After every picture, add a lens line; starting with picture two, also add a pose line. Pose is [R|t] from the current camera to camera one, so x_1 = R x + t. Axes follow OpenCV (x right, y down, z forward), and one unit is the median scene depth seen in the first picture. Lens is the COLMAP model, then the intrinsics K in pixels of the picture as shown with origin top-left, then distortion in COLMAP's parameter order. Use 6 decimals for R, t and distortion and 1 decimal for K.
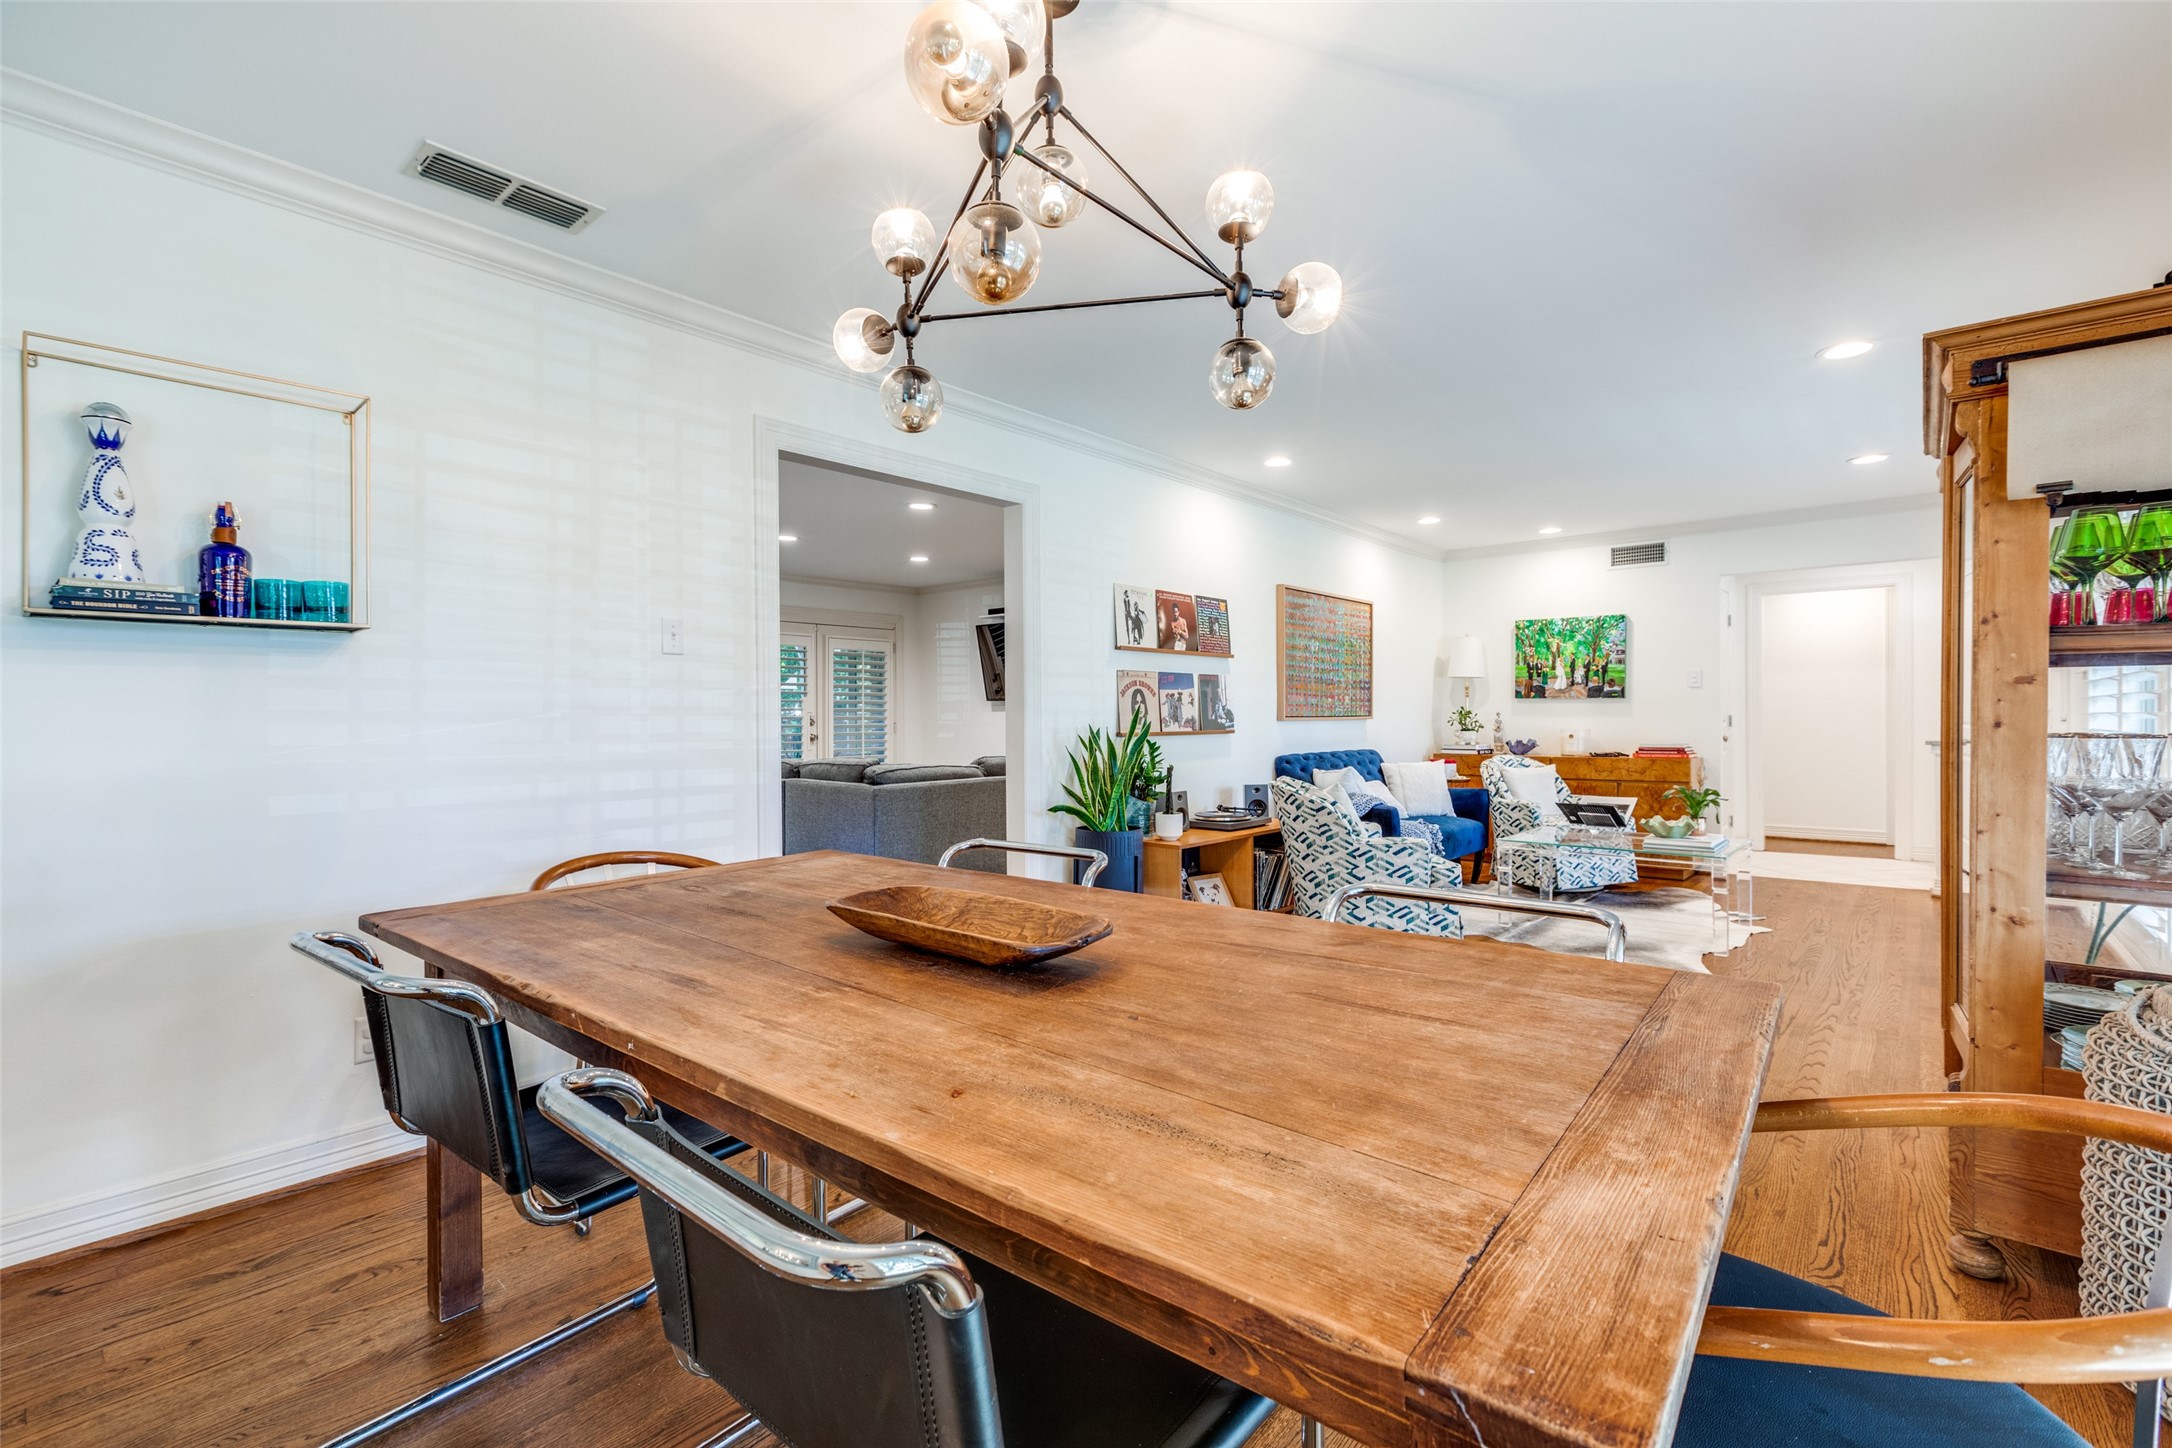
lens RADIAL K [[953.6, 0, 1083.9], [0, 953.6, 717.2], [0, 0, 1]] dist [0.000807, 0.000485]
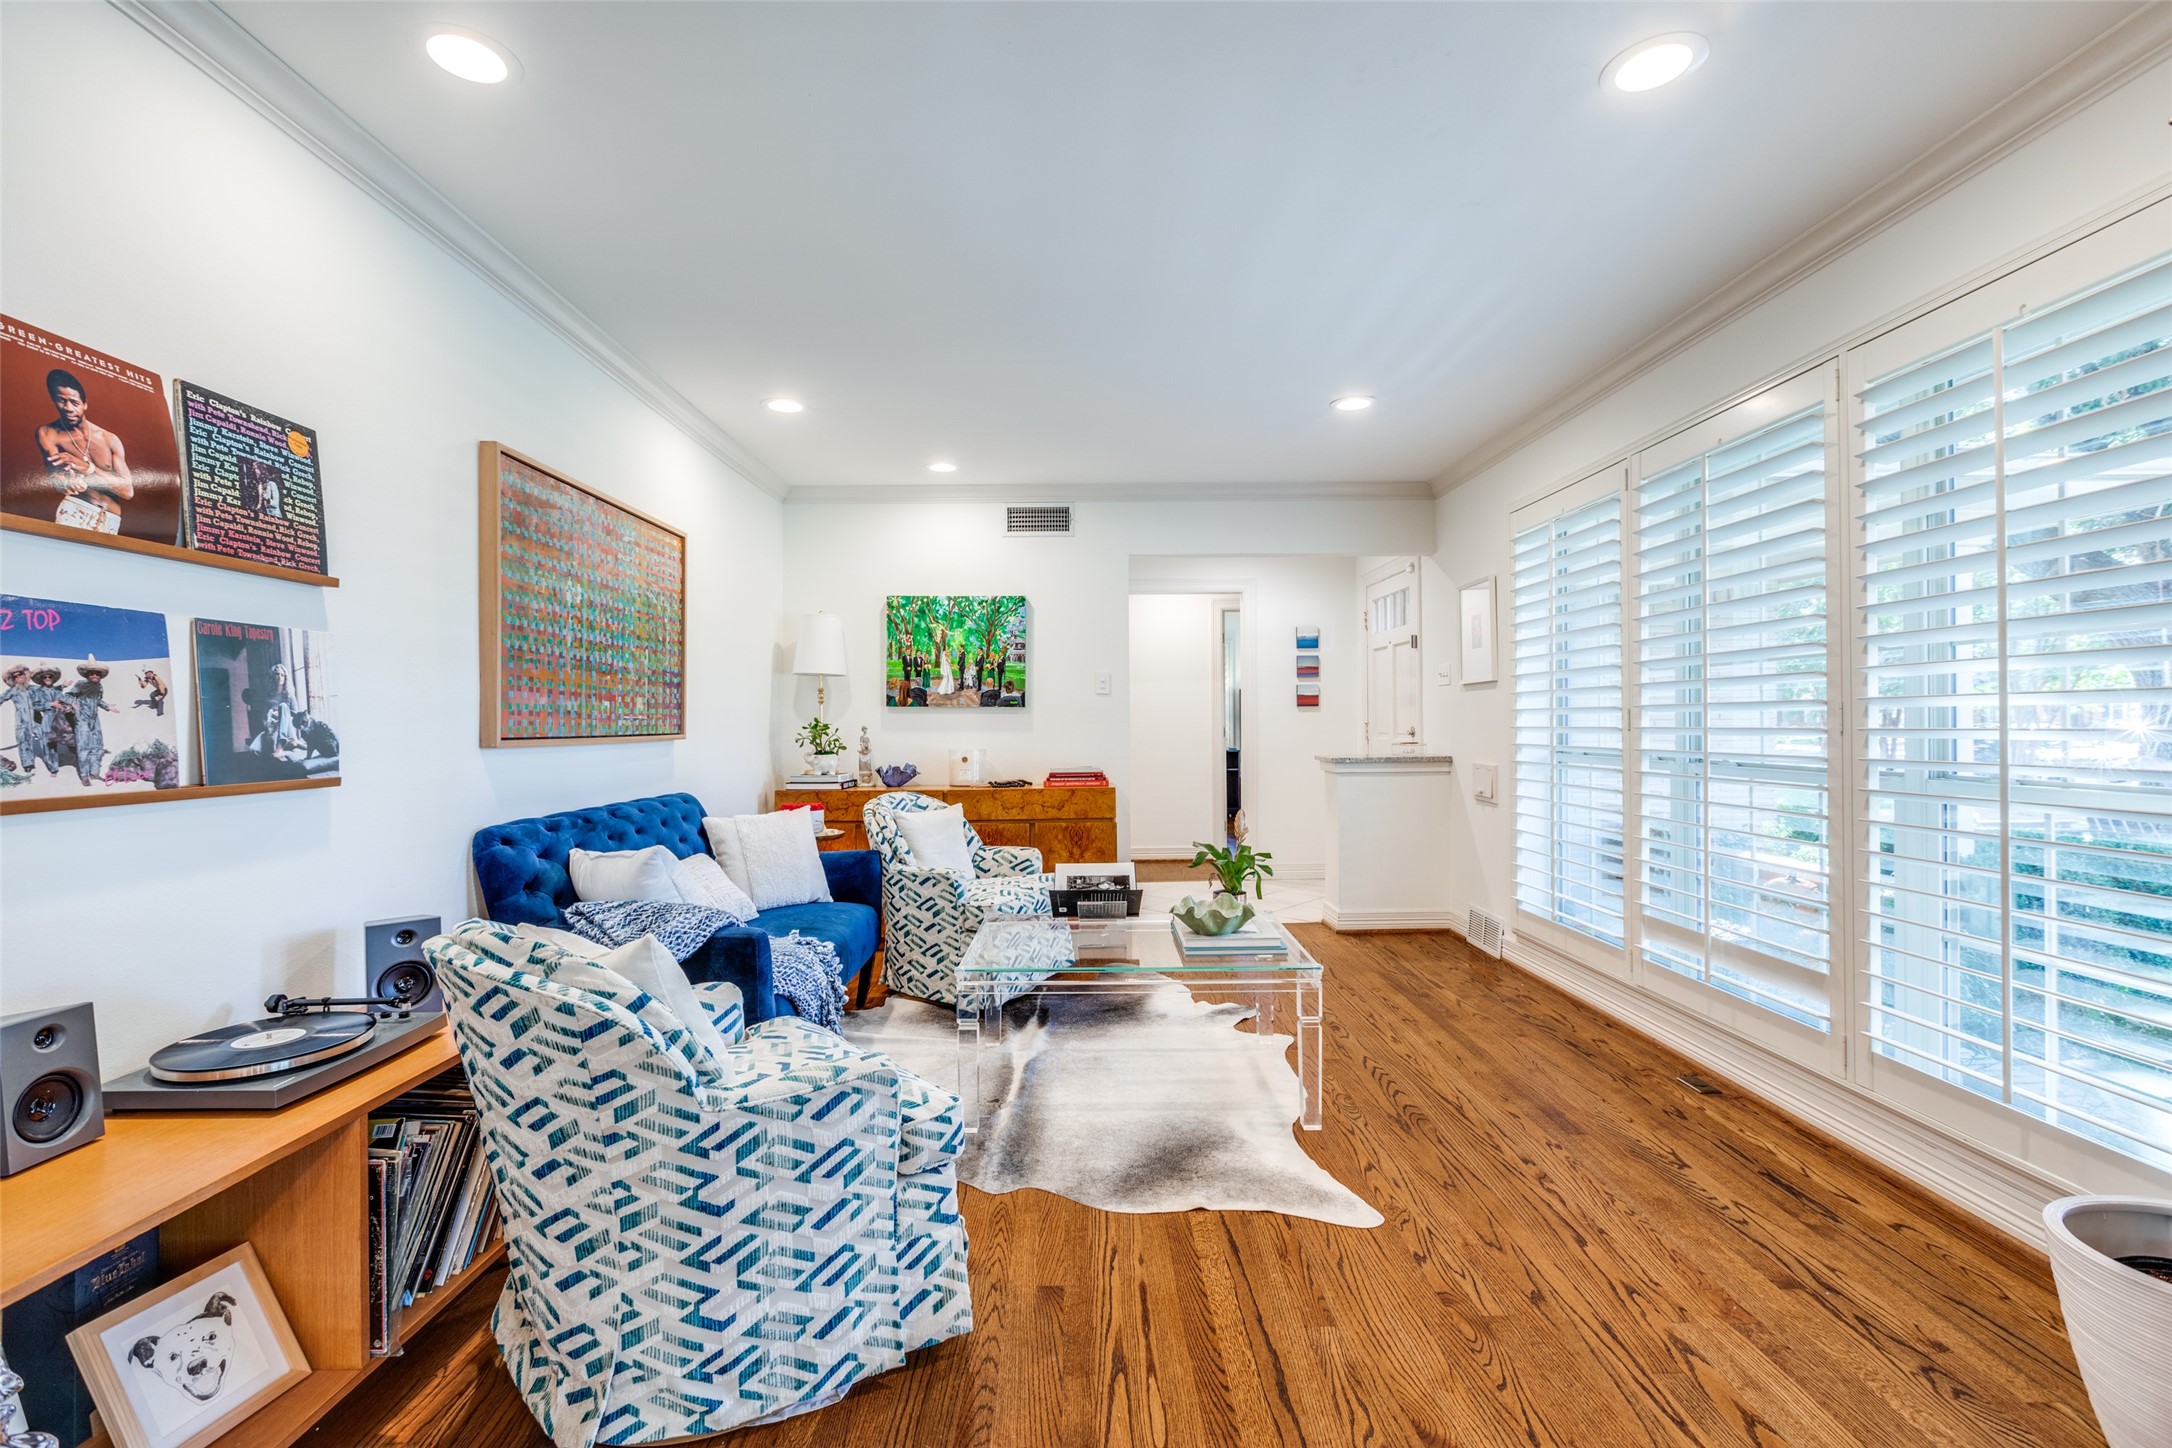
lens RADIAL K [[957.2, 0, 1087.2], [0, 957.2, 717.8], [0, 0, 1]] dist [-0.000025, 0.000148]
pose [[0.743089, 0.002848, 0.669186, 0.106977], [0.004876, 0.999941, -0.009669, -0.004400], [-0.669174, 0.010448, 0.743032, 0.448239]]
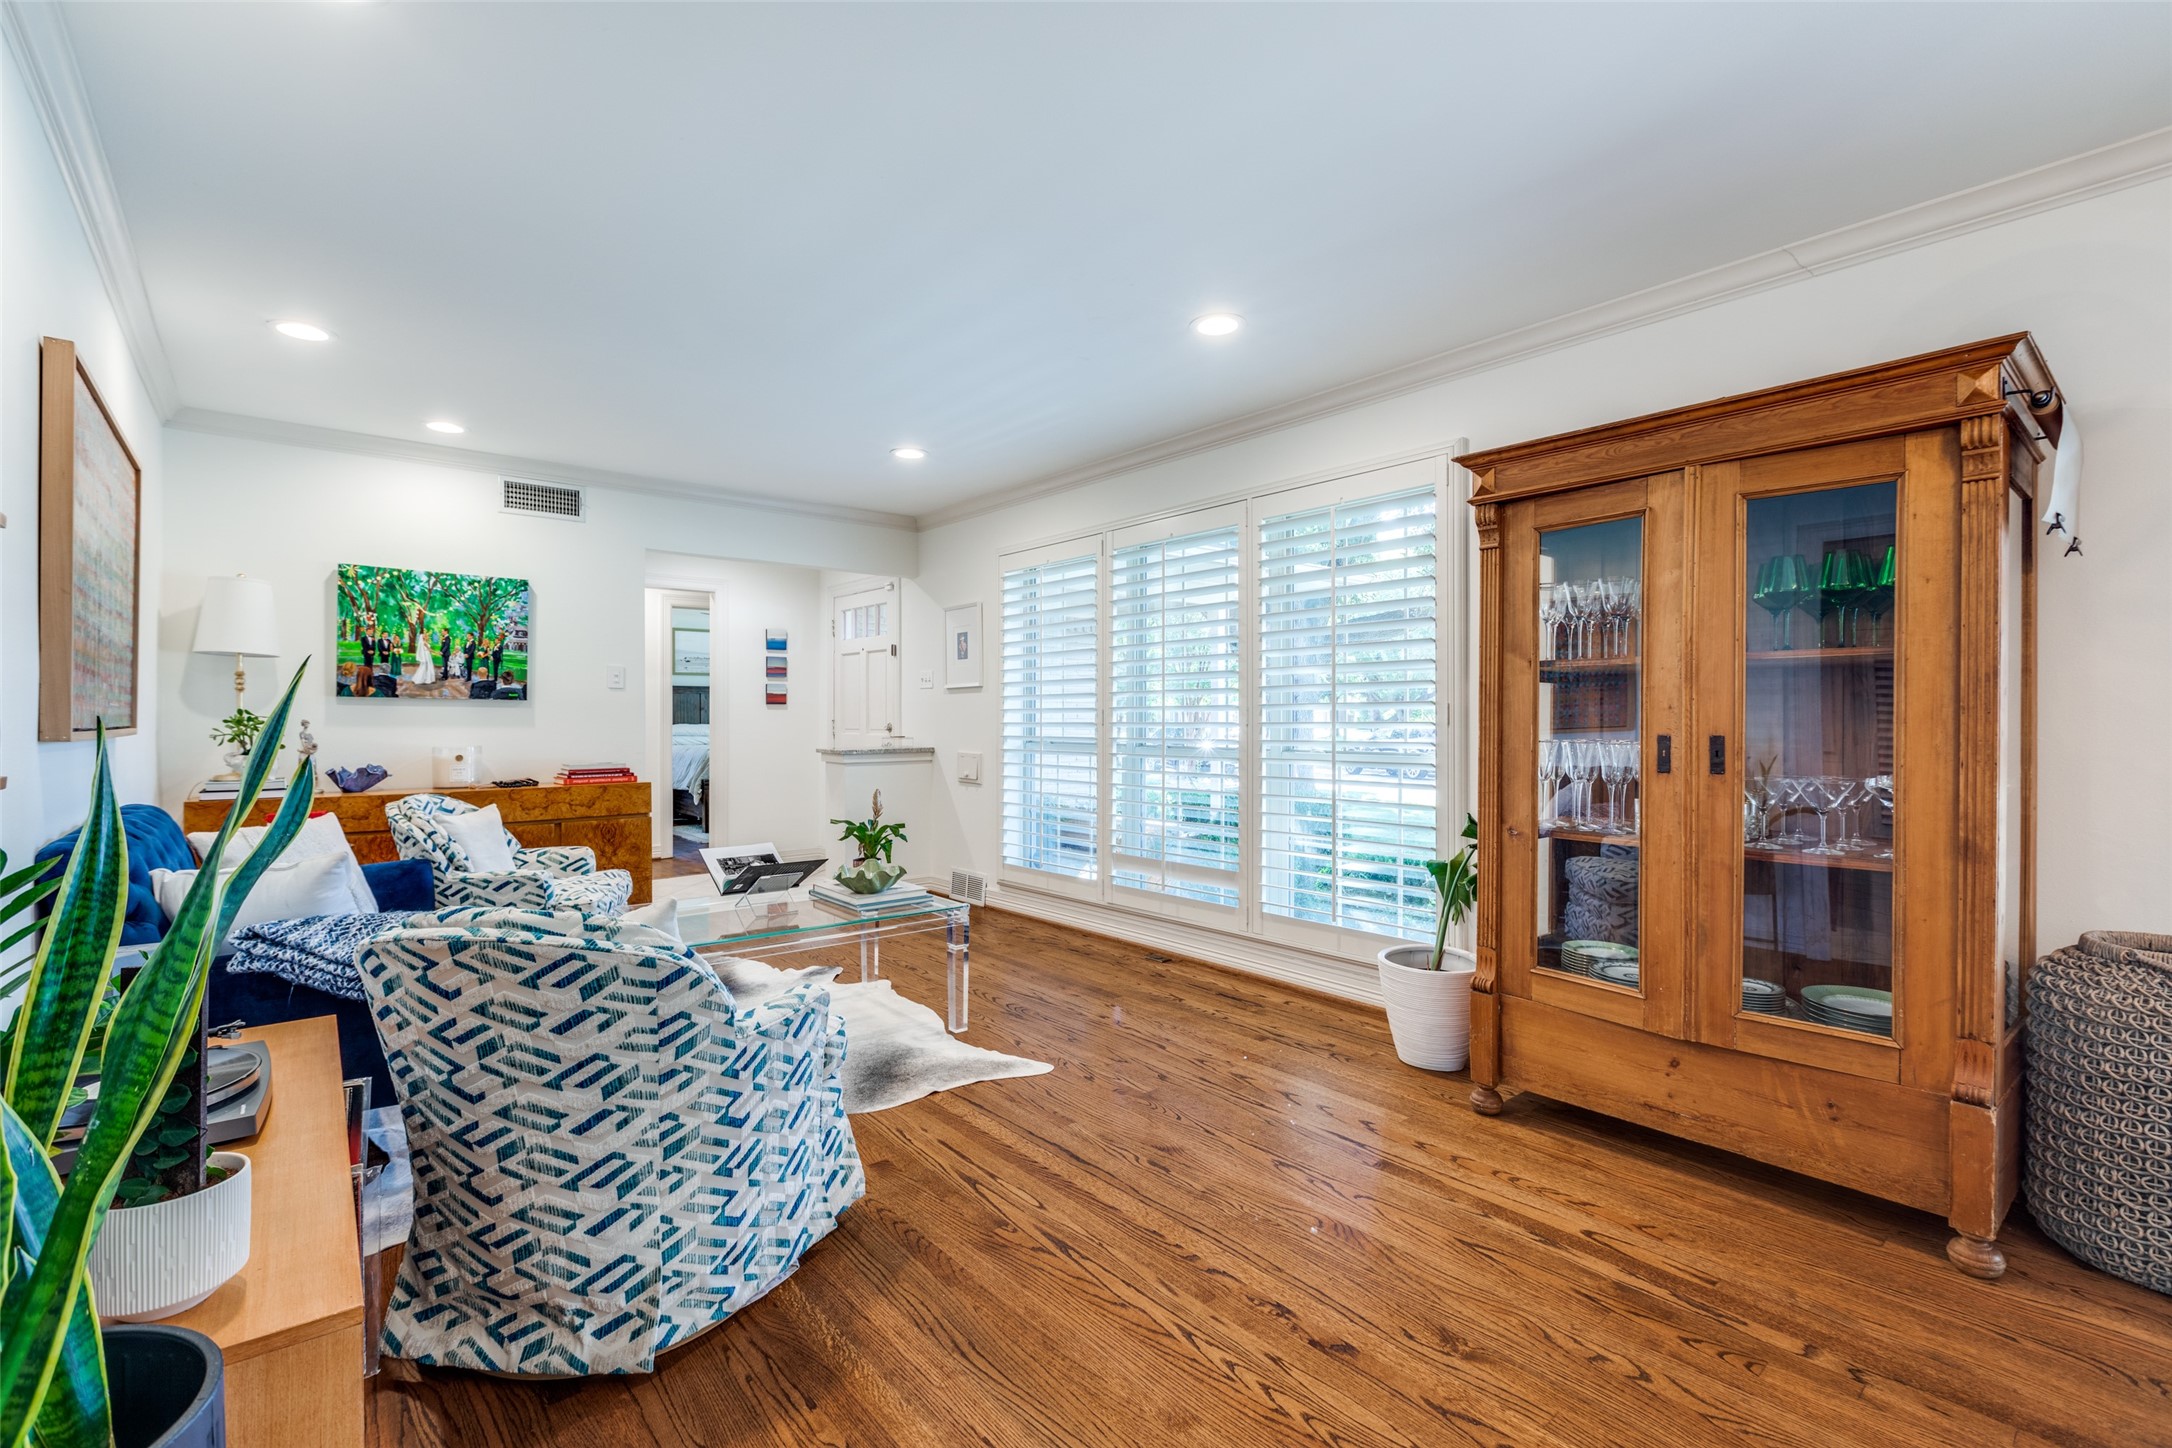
lens RADIAL K [[953.6, 0, 1083.9], [0, 953.6, 717.2], [0, 0, 1]] dist [0.000807, 0.000485]
pose [[0.150222, 0.006702, 0.988630, -0.067372], [0.002886, 0.999970, -0.007218, -0.001612], [-0.988648, 0.003938, 0.150198, 0.546589]]
